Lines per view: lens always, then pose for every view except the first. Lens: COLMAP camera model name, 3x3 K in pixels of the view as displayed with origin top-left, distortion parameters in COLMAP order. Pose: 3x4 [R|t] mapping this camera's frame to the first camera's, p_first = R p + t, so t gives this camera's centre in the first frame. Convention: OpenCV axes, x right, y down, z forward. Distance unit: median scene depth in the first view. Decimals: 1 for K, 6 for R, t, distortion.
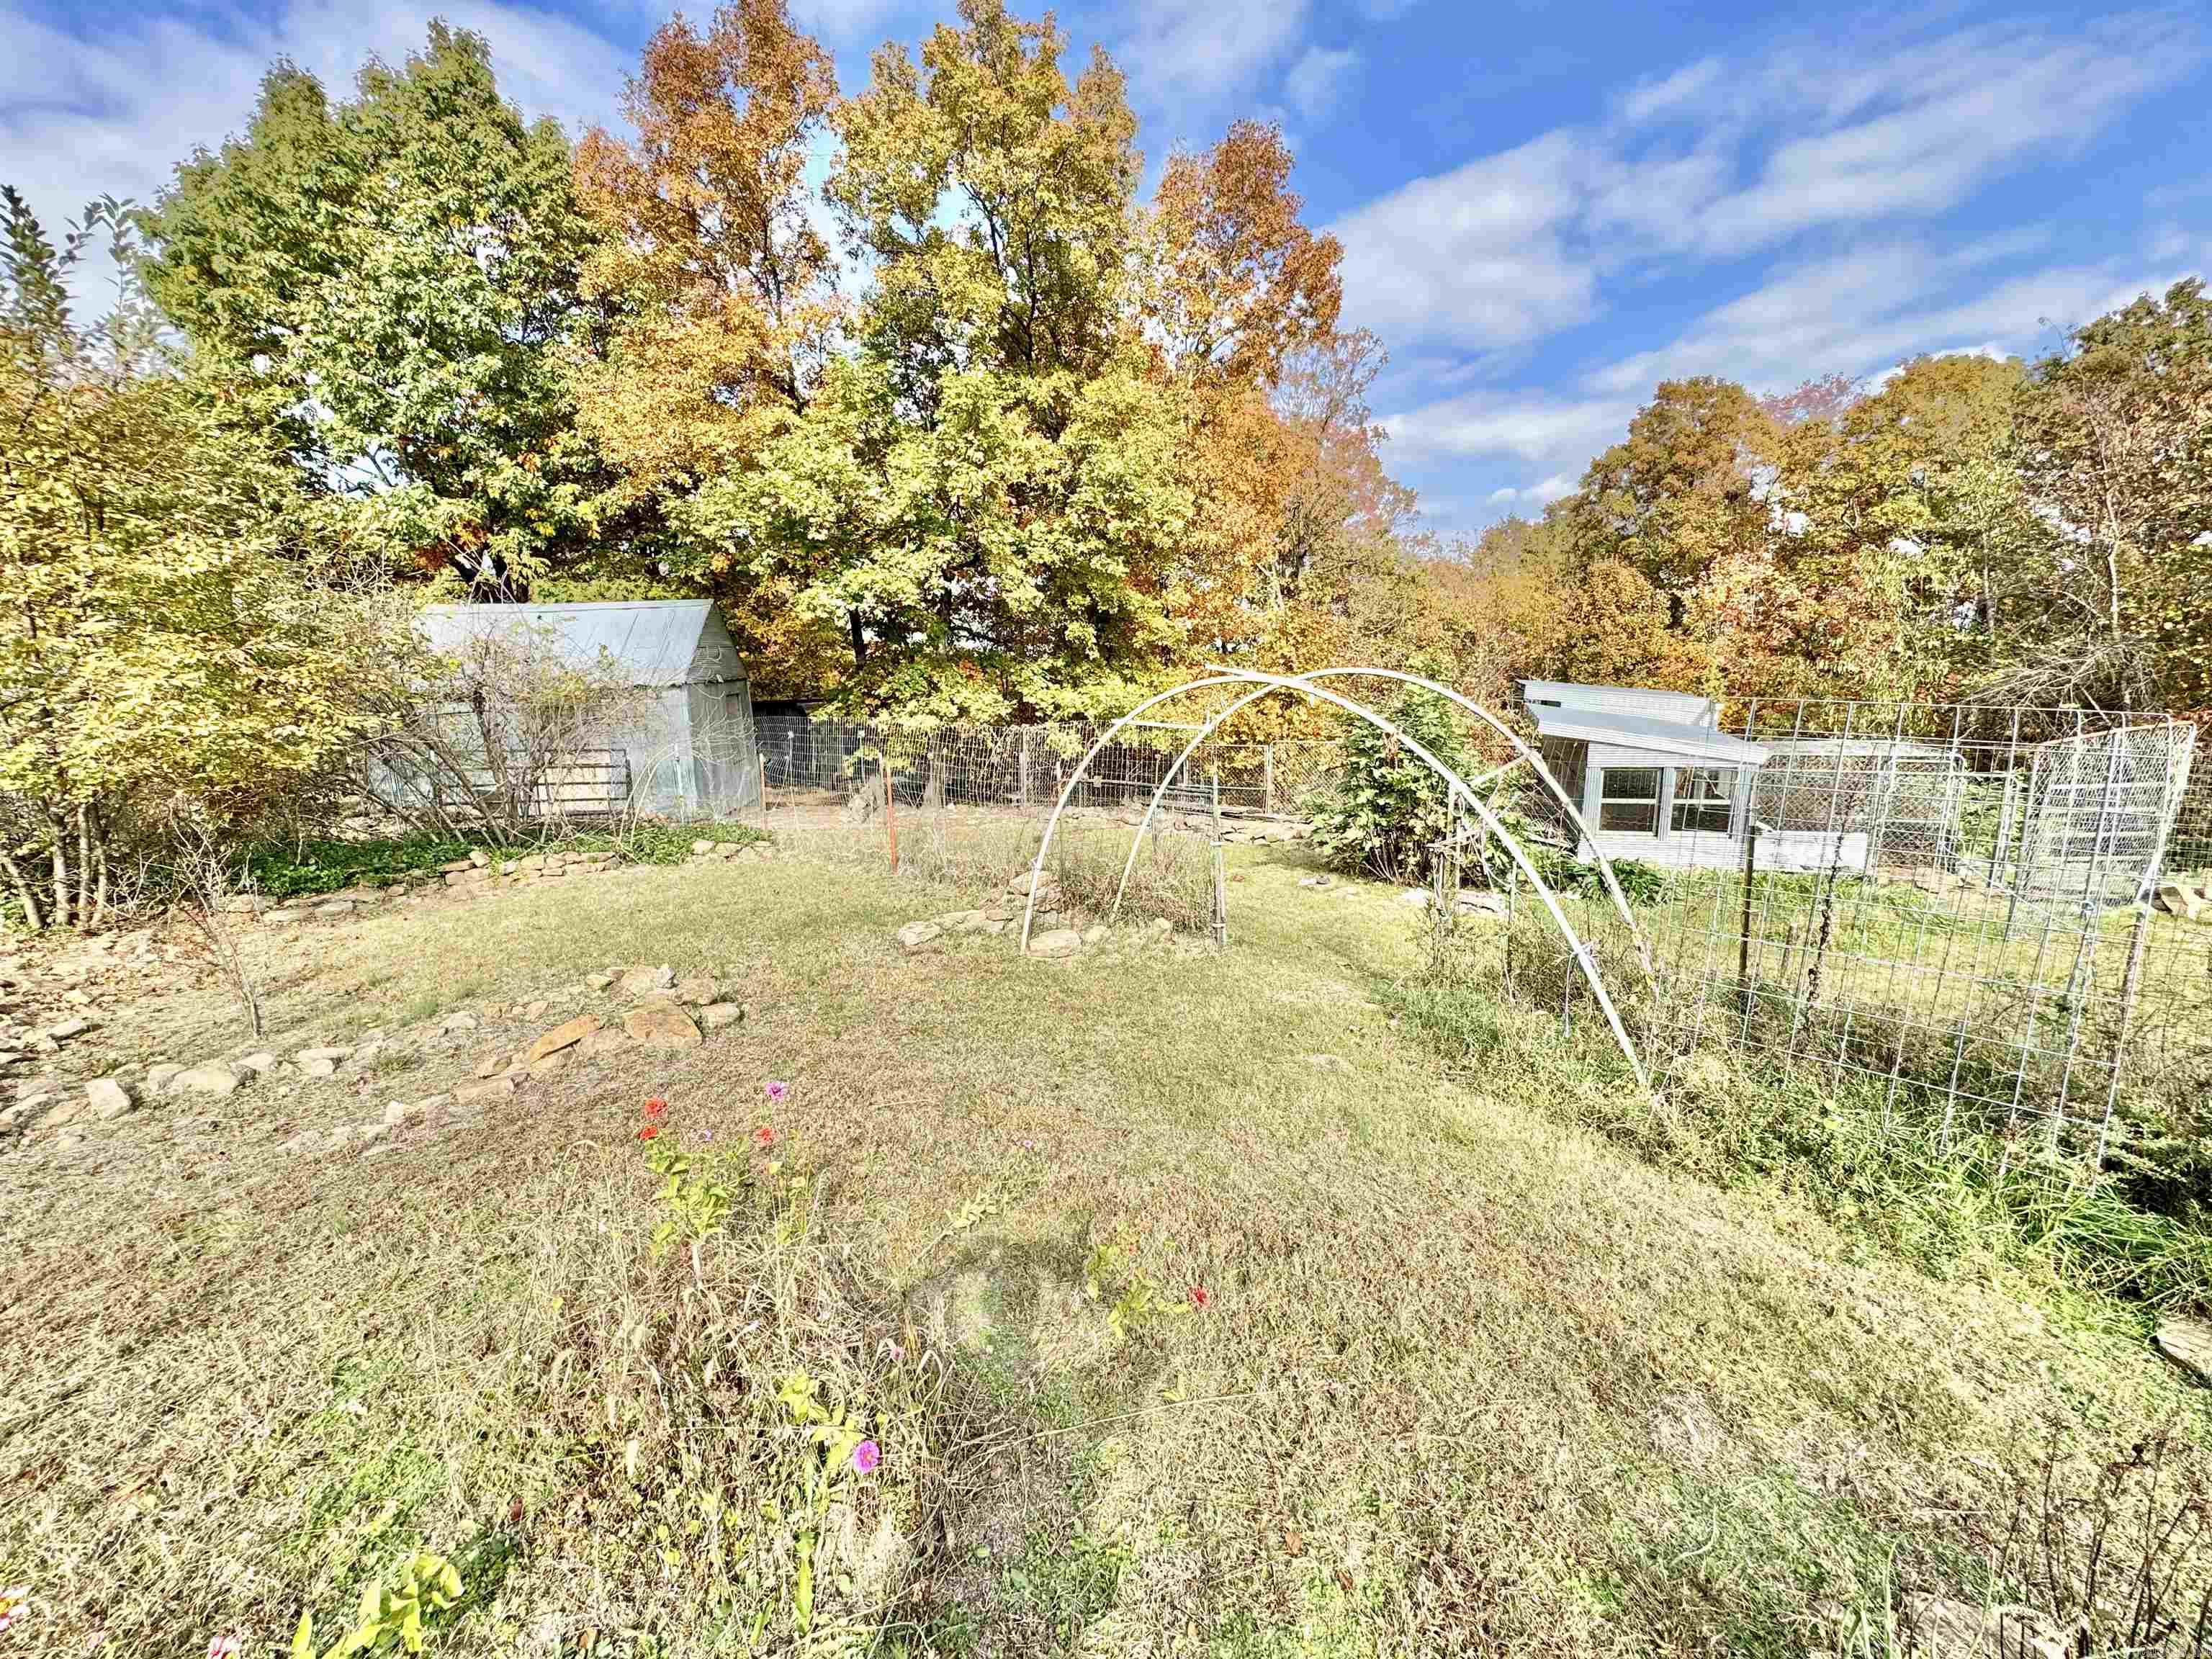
lens RADIAL K [[875.5, 0, 1114.3], [0, 875.5, 824.2], [0, 0, 1]] dist [-0.004293, 0.000372]
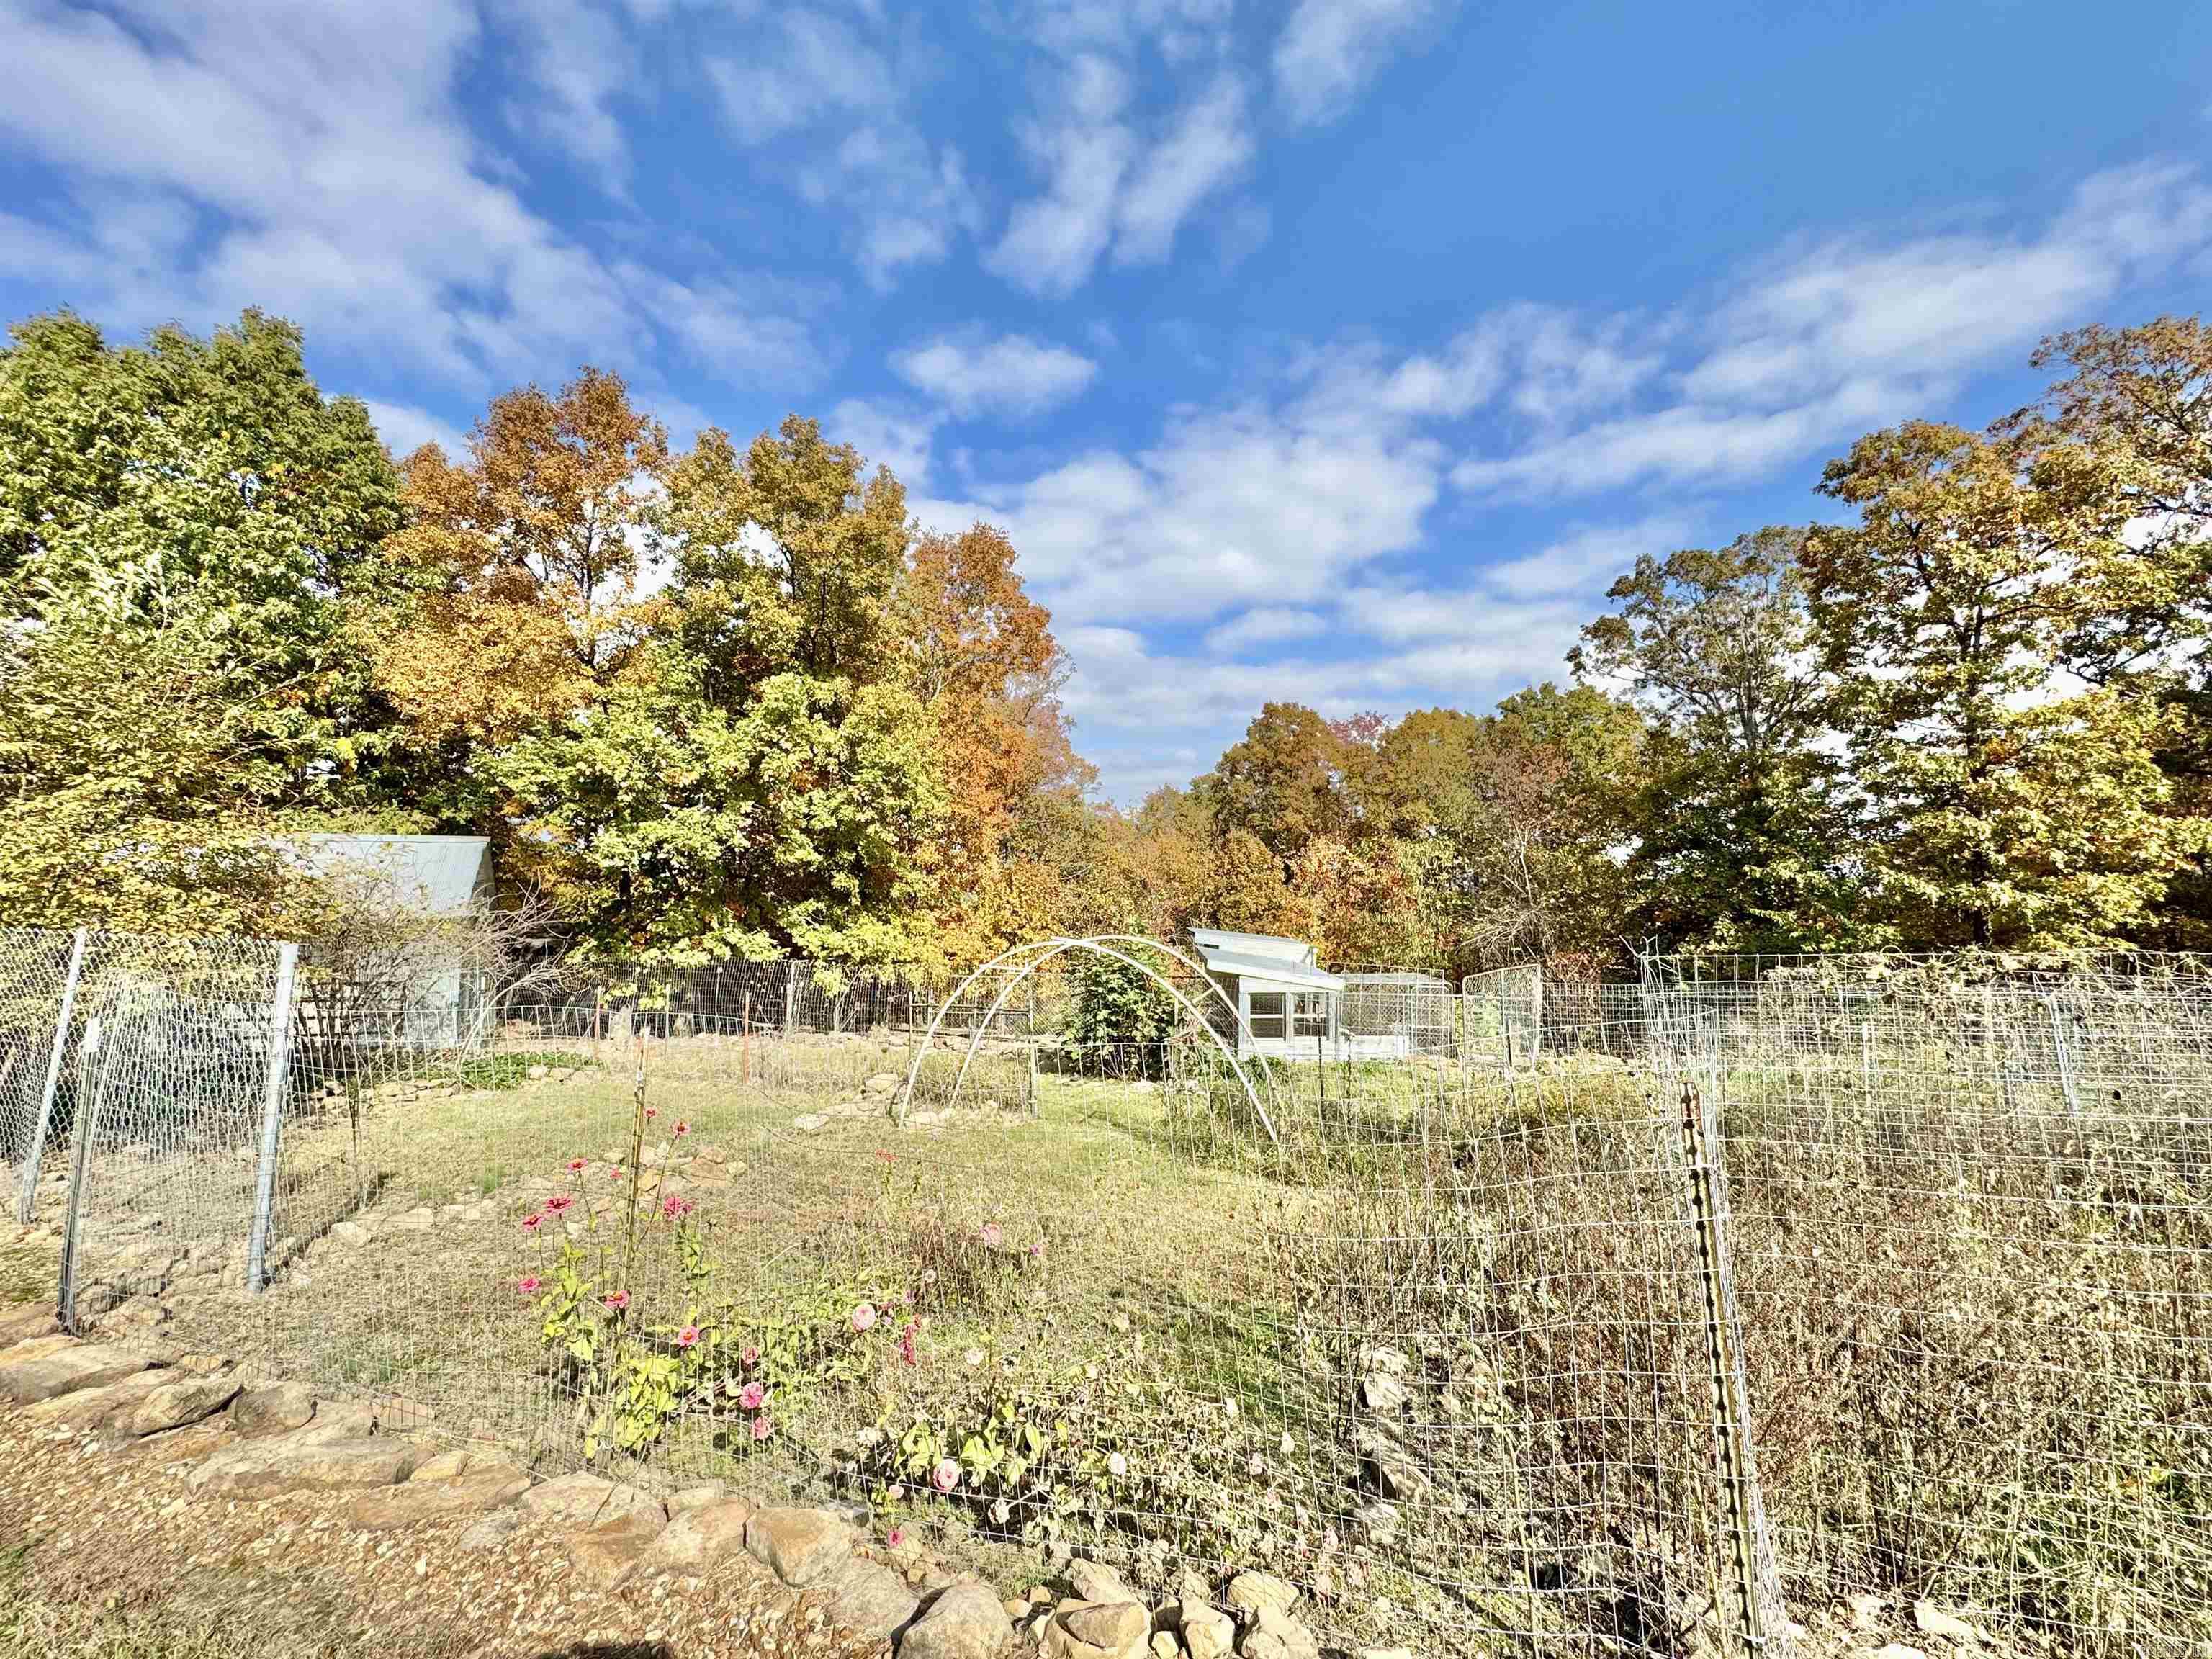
lens RADIAL K [[875.5, 0, 1106.5], [0, 875.5, 835.7], [0, 0, 1]] dist [-0.004293, 0.000372]
pose [[0.938750, 0.048741, 0.341134, -0.122045], [0.036637, 0.970219, -0.239442, 0.015336], [-0.342645, 0.237275, 0.909008, -0.214485]]
